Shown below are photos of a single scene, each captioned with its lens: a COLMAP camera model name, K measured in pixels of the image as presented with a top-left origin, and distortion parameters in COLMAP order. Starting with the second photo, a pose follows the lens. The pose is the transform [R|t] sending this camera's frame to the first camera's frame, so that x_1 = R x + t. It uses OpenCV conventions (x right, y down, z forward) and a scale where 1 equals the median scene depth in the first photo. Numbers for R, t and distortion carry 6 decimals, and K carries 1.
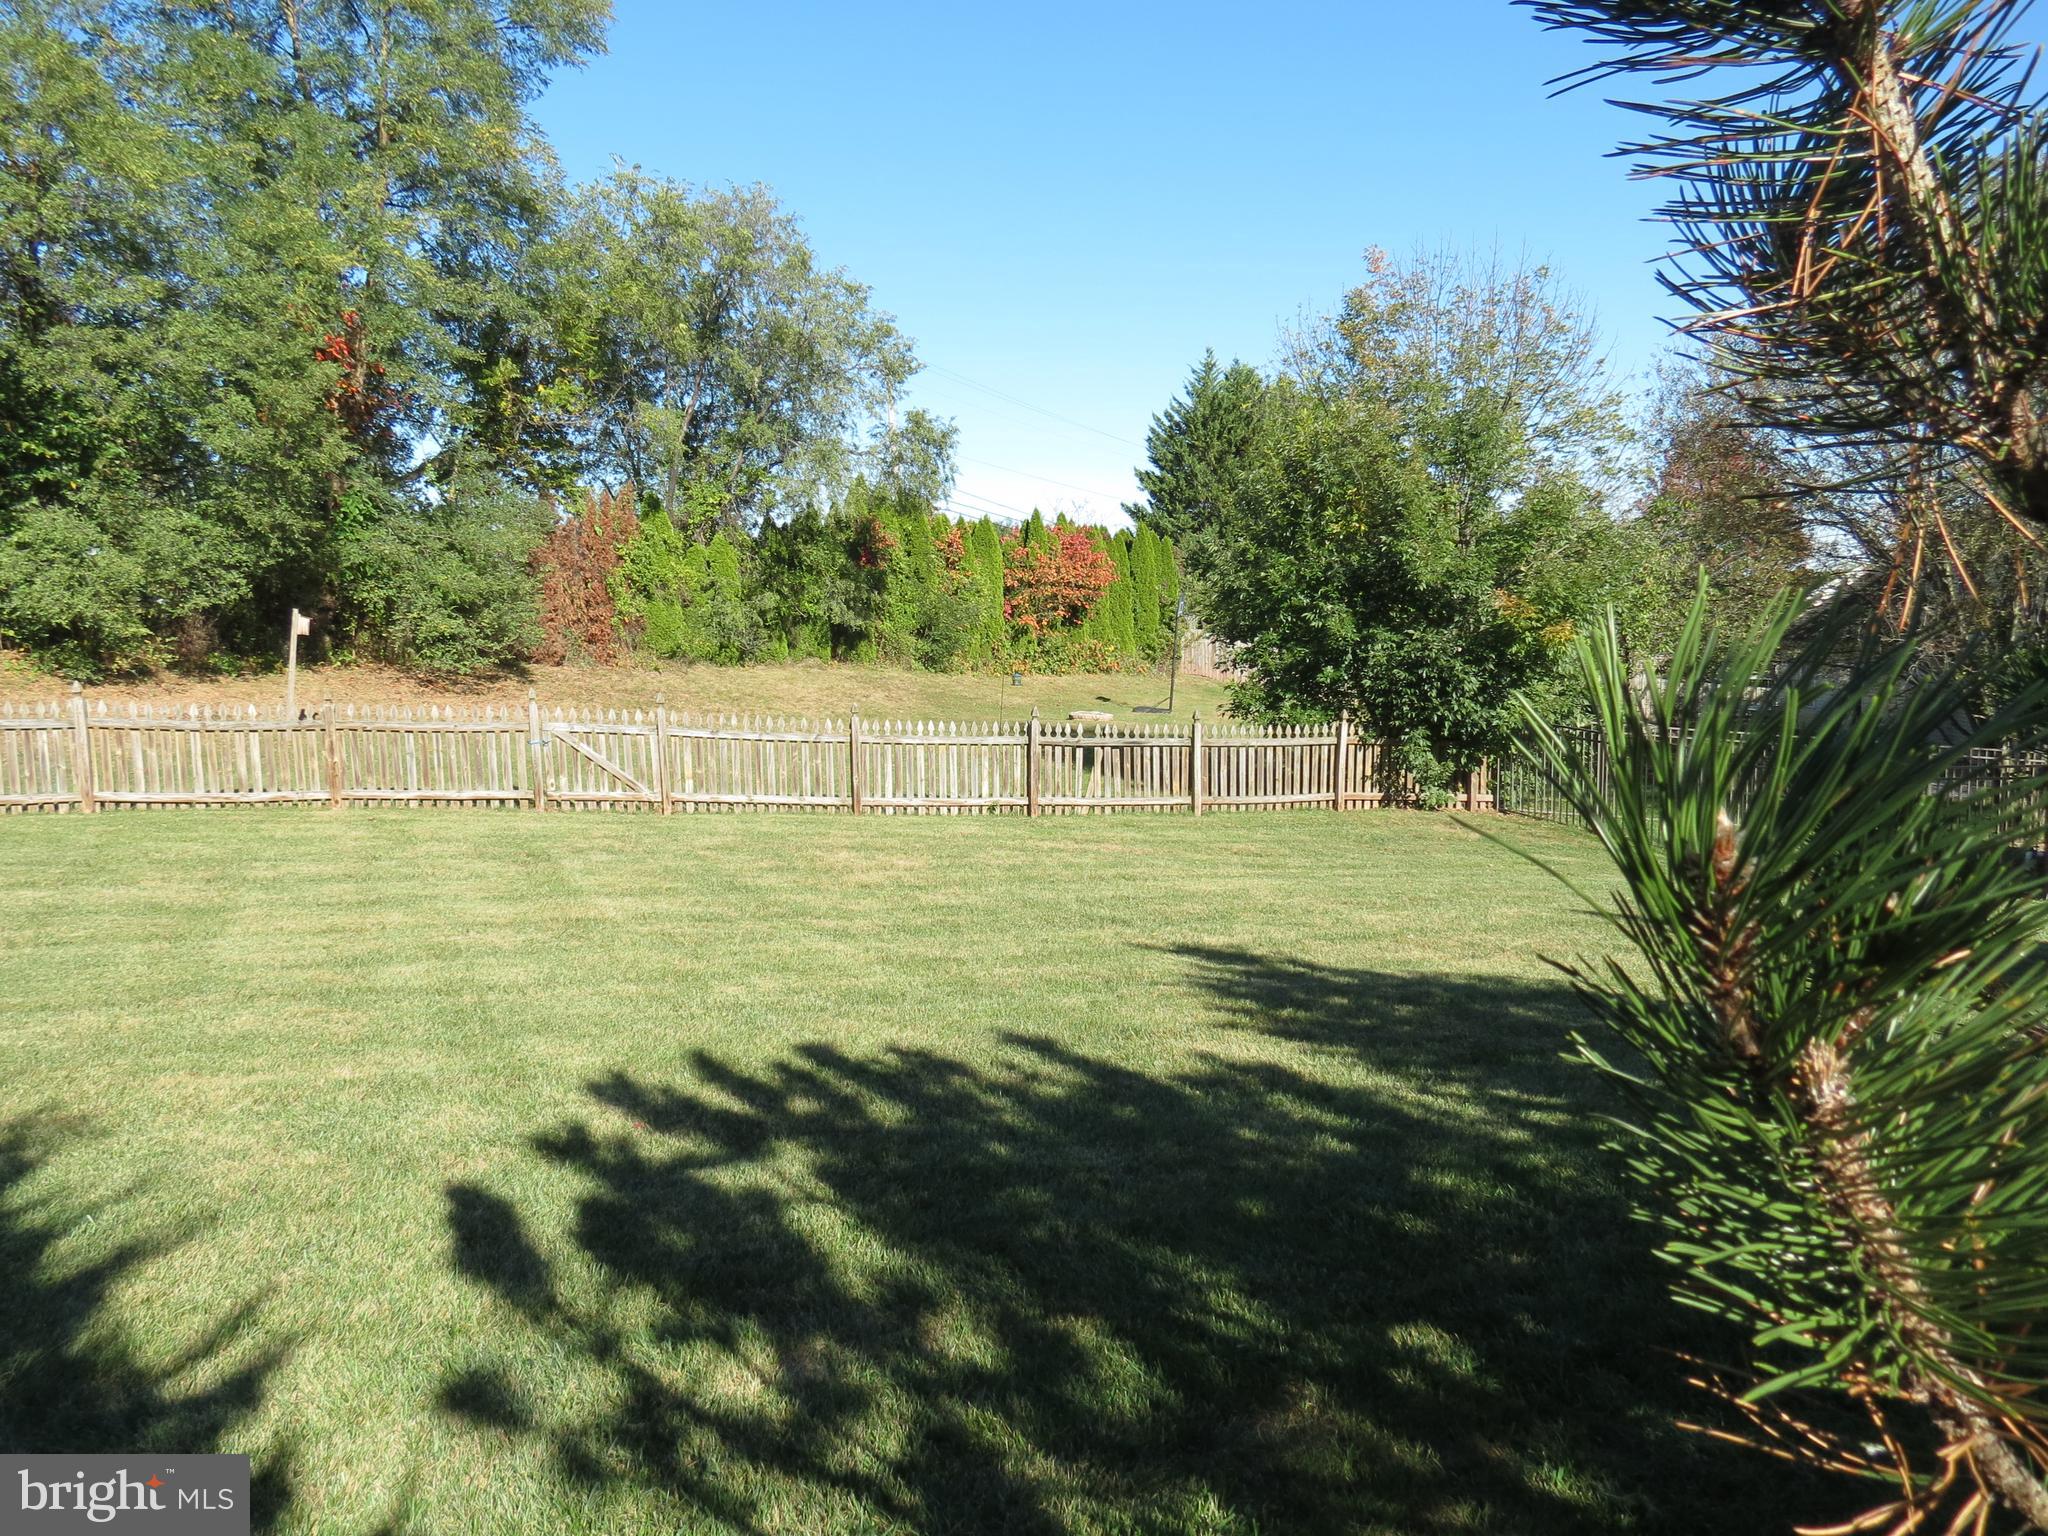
lens RADIAL K [[1451.9, 0, 1024.0], [0, 1451.9, 768.0], [0, 0, 1]] dist [-0.045735, 0.032682]
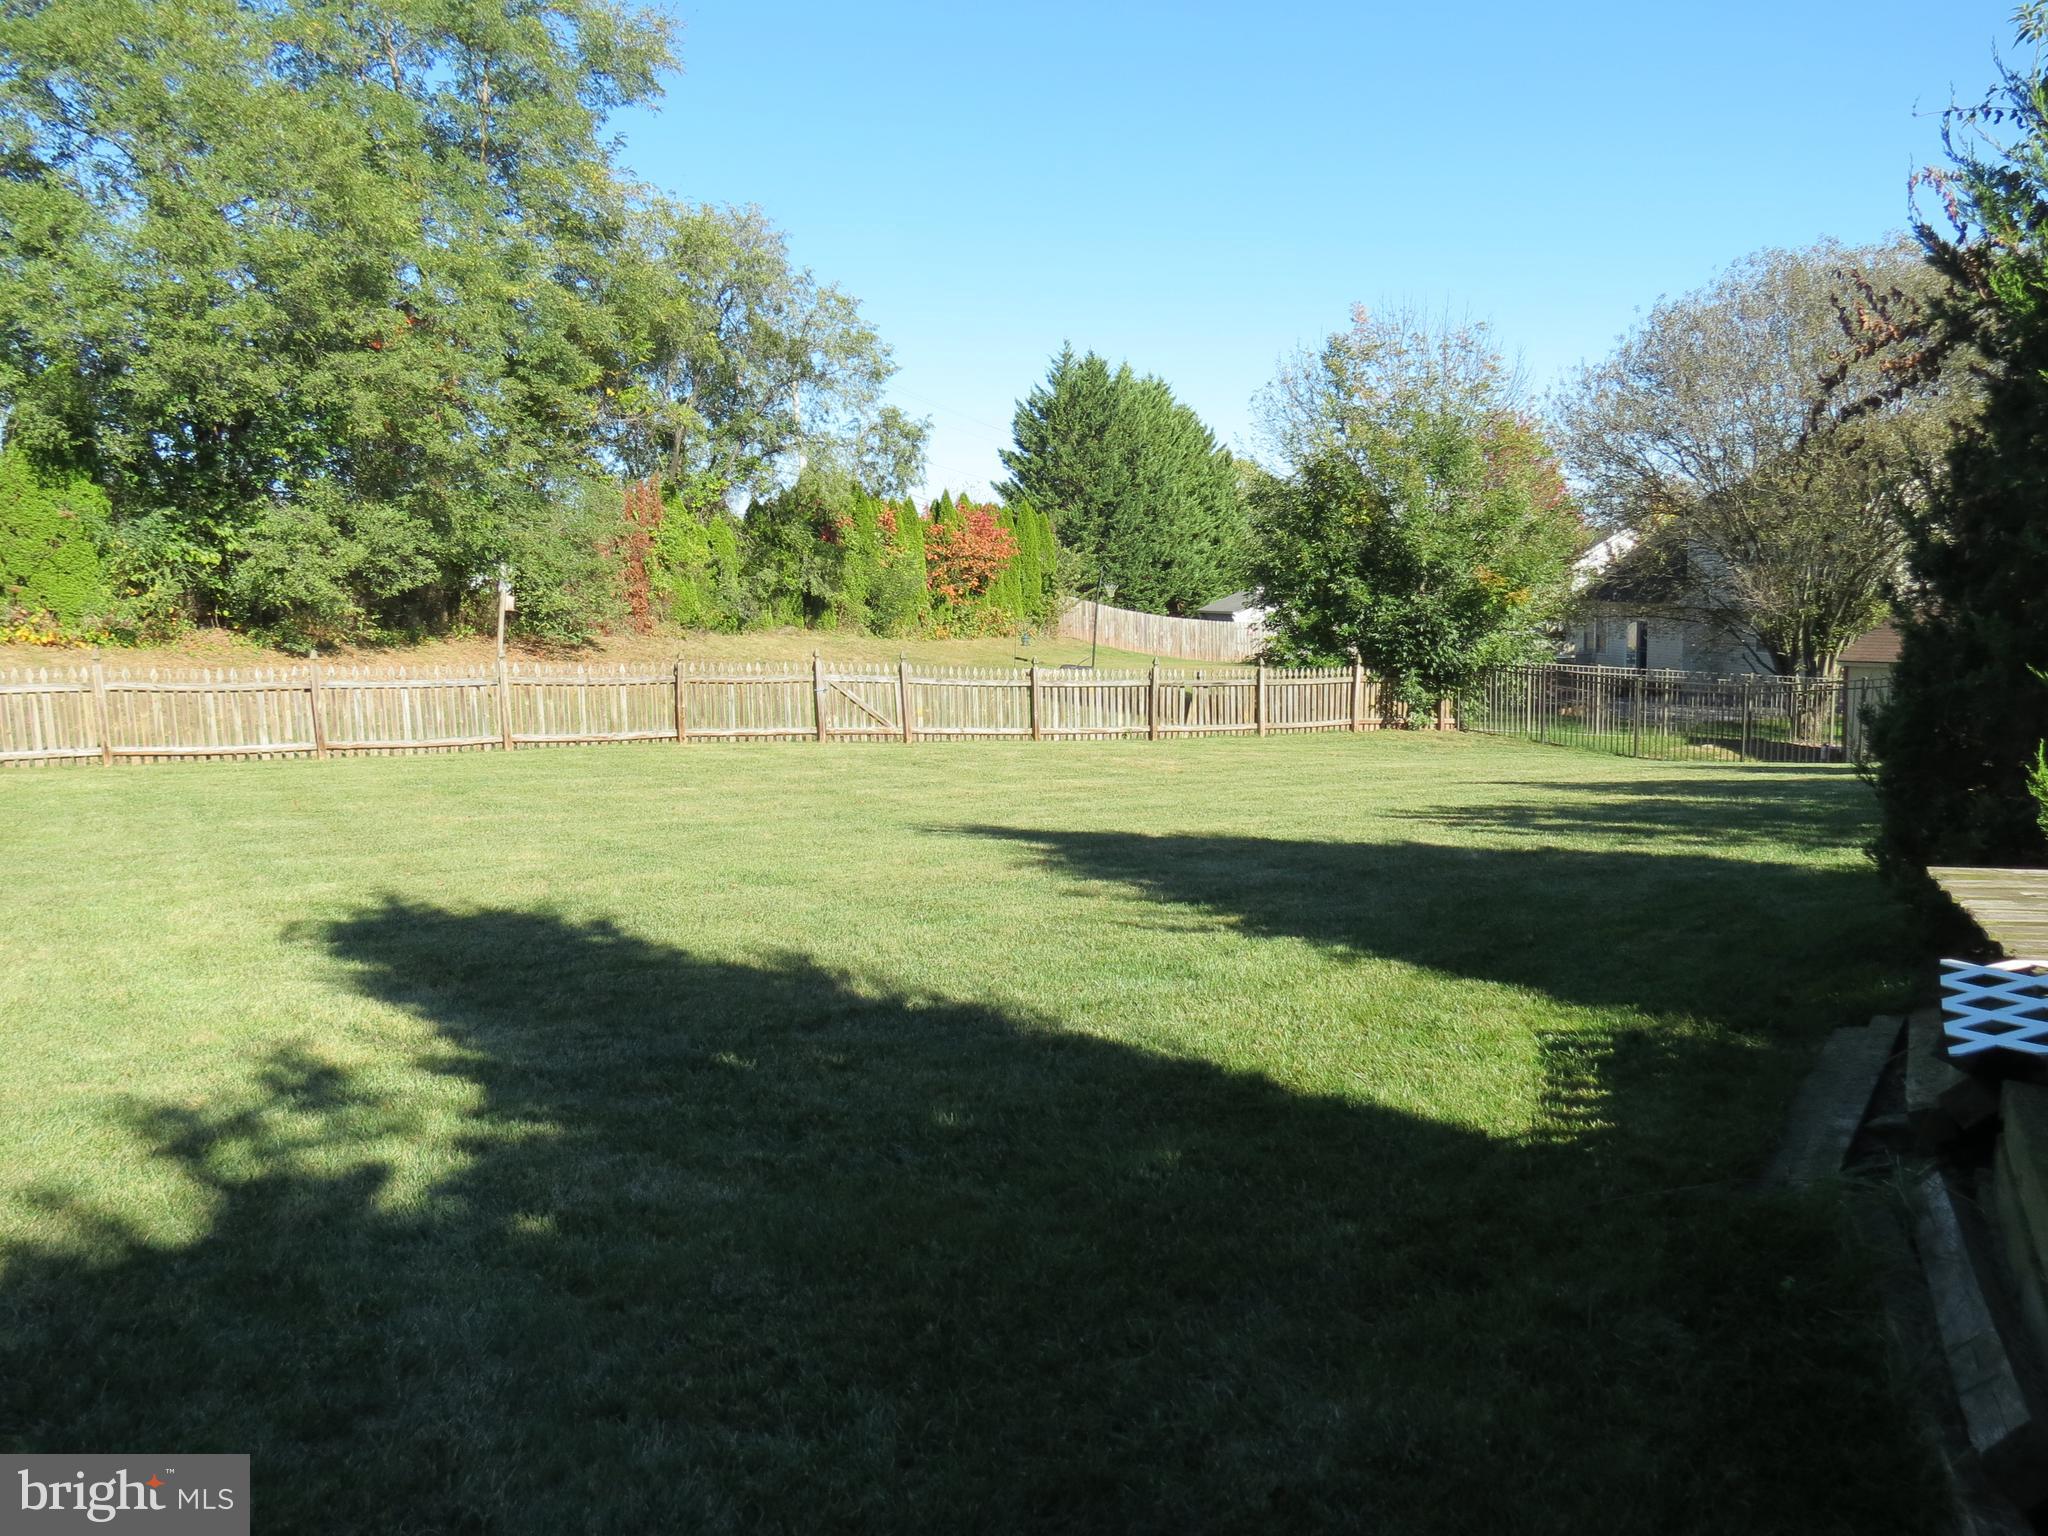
lens RADIAL K [[1451.9, 0, 1024.0], [0, 1451.9, 768.0], [0, 0, 1]] dist [-0.045735, 0.032682]
pose [[0.984874, -0.032254, 0.170243, -0.288579], [0.028374, 0.999280, 0.025172, 0.019050], [-0.170932, -0.019961, 0.985081, -0.245838]]
